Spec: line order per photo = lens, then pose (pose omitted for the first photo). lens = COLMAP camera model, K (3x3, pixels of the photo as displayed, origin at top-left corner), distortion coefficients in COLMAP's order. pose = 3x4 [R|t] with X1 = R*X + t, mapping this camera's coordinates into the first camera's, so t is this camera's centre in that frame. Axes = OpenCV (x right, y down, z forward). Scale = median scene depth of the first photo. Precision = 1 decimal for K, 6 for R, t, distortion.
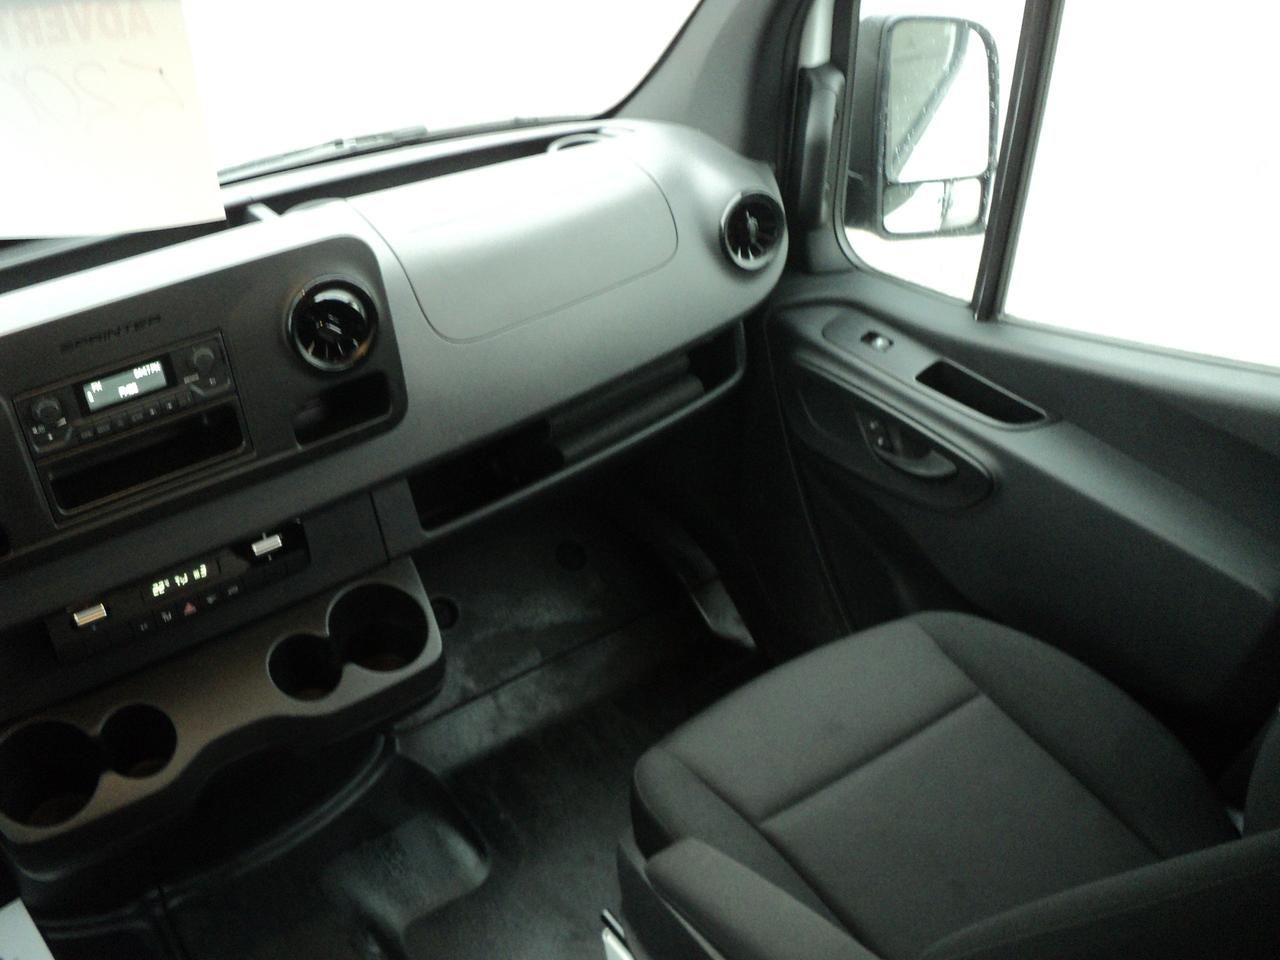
lens RADIAL K [[1324.7, 0, 613.5], [0, 1324.7, 487.4], [0, 0, 1]] dist [-0.203460, 0.216190]
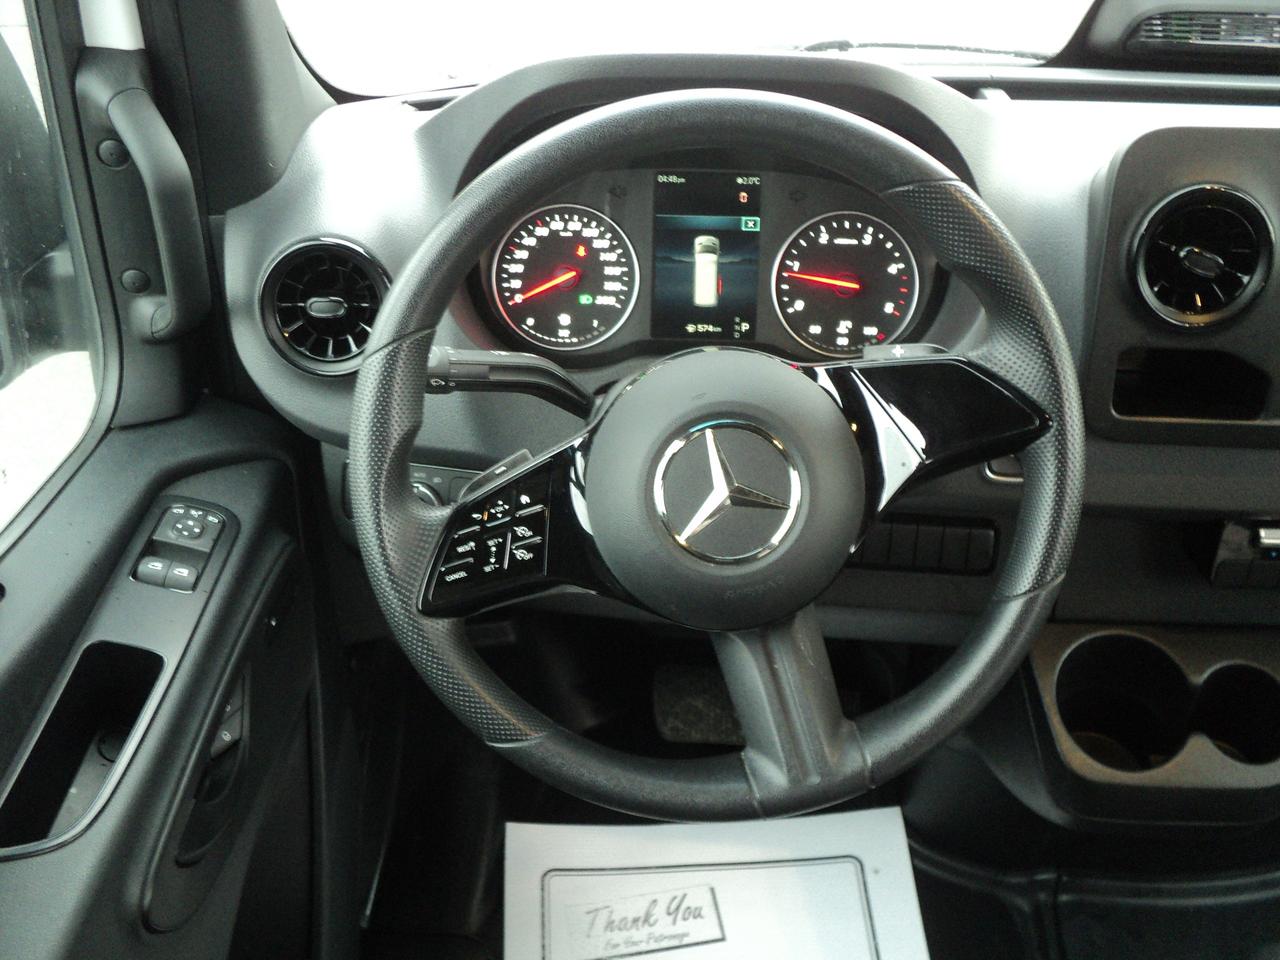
lens RADIAL K [[1324.7, 0, 613.5], [0, 1324.7, 487.4], [0, 0, 1]] dist [-0.203460, 0.216190]
pose [[0.789897, 0.369232, -0.489623, -0.348283], [-0.366924, 0.924297, 0.105077, 0.132289], [0.491355, 0.096654, 0.865580, 0.158440]]
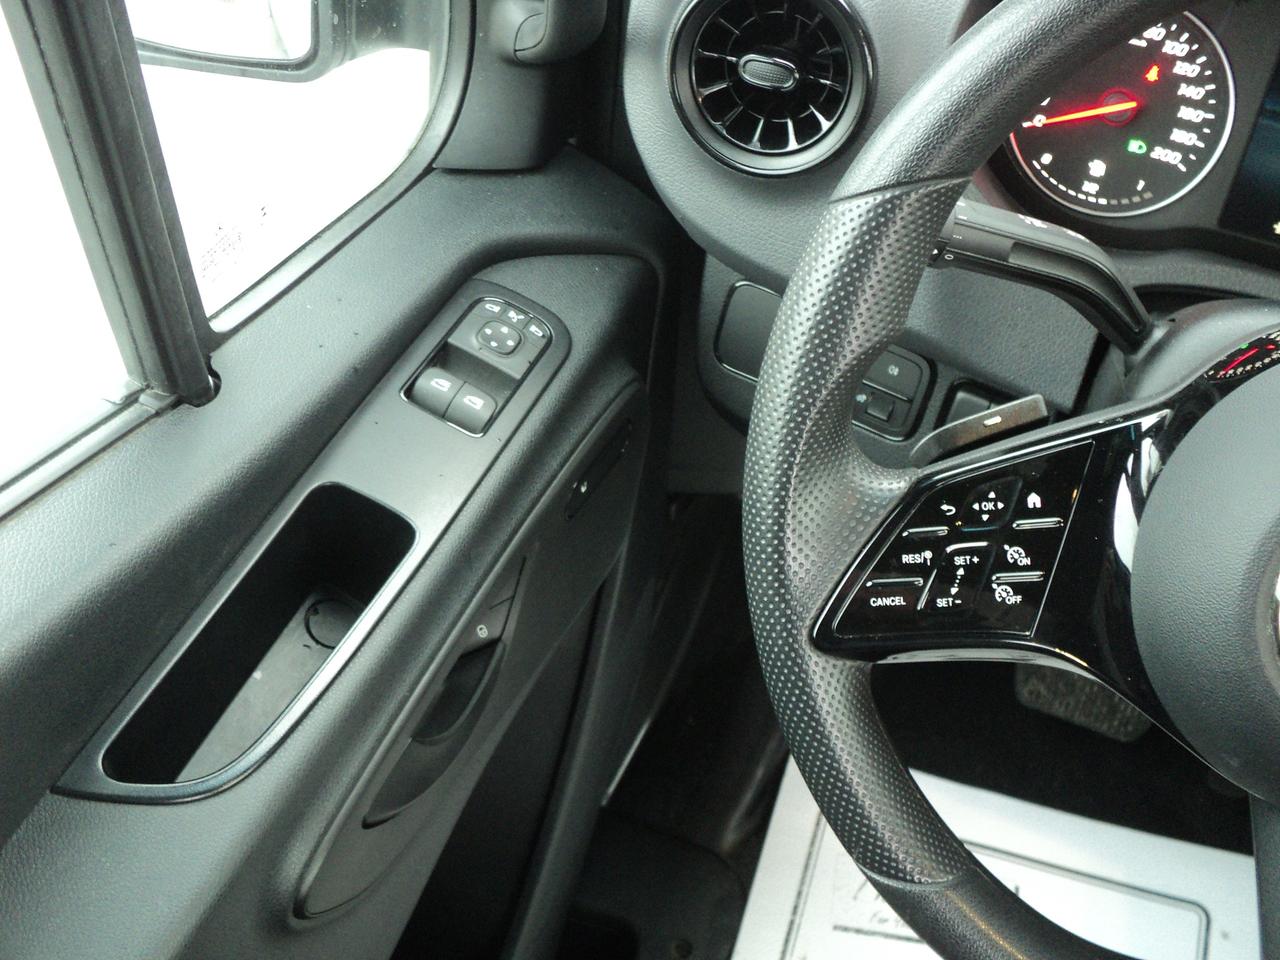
lens RADIAL K [[1324.7, 0, 613.5], [0, 1324.7, 487.4], [0, 0, 1]] dist [-0.203460, 0.216190]
pose [[0.526316, 0.643487, -0.555801, -0.527088], [-0.535372, 0.758614, 0.371326, 0.143347], [0.660582, 0.102126, 0.743776, 0.316344]]
